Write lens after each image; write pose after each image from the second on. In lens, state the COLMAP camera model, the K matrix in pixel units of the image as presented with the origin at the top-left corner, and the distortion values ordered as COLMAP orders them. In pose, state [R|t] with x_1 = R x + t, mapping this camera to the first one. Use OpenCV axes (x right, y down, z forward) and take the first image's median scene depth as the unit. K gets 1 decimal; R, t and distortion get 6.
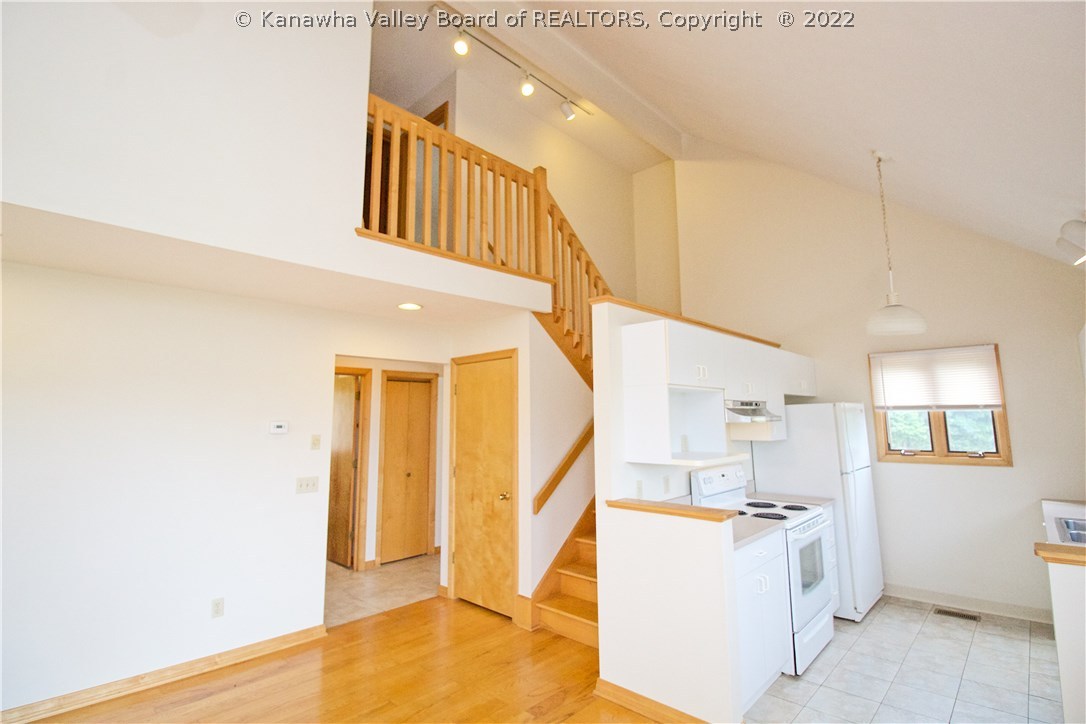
lens RADIAL K [[512.6, 0, 536.7], [0, 512.6, 348.2], [0, 0, 1]] dist [-0.010274, -0.007490]
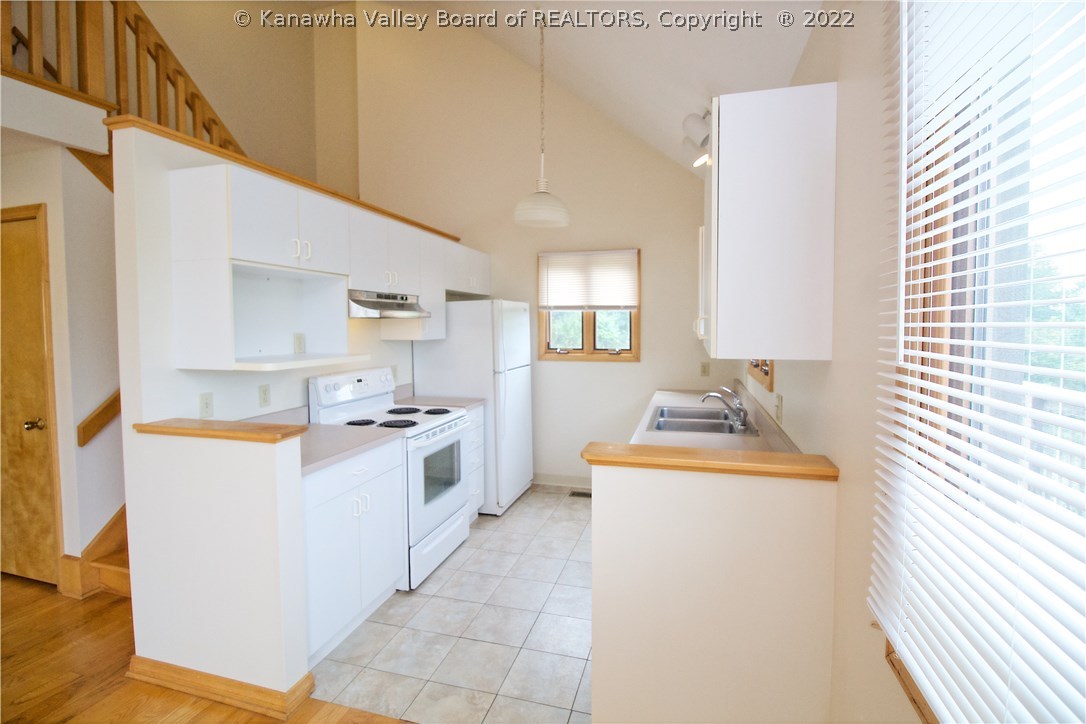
lens RADIAL K [[512.6, 0, 540.3], [0, 512.6, 351.0], [0, 0, 1]] dist [-0.010274, -0.007490]
pose [[0.885752, -0.020136, 0.463721, 0.229289], [-0.066010, 0.983439, 0.168789, 0.035977], [-0.459441, -0.180115, 0.869754, 0.126555]]
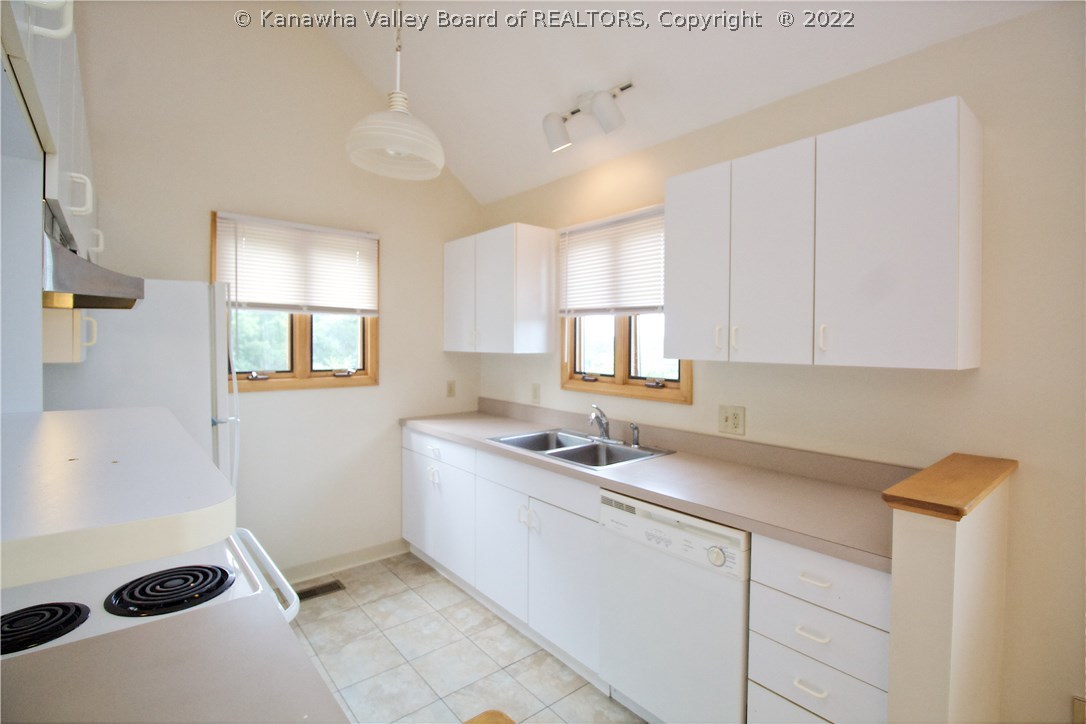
lens RADIAL K [[512.6, 0, 558.3], [0, 512.6, 348.7], [0, 0, 1]] dist [-0.010274, -0.007490]
pose [[0.092646, -0.006302, 0.995679, 0.134185], [-0.147868, 0.988805, 0.020017, 0.114497], [-0.984658, -0.149083, 0.090677, 0.638840]]
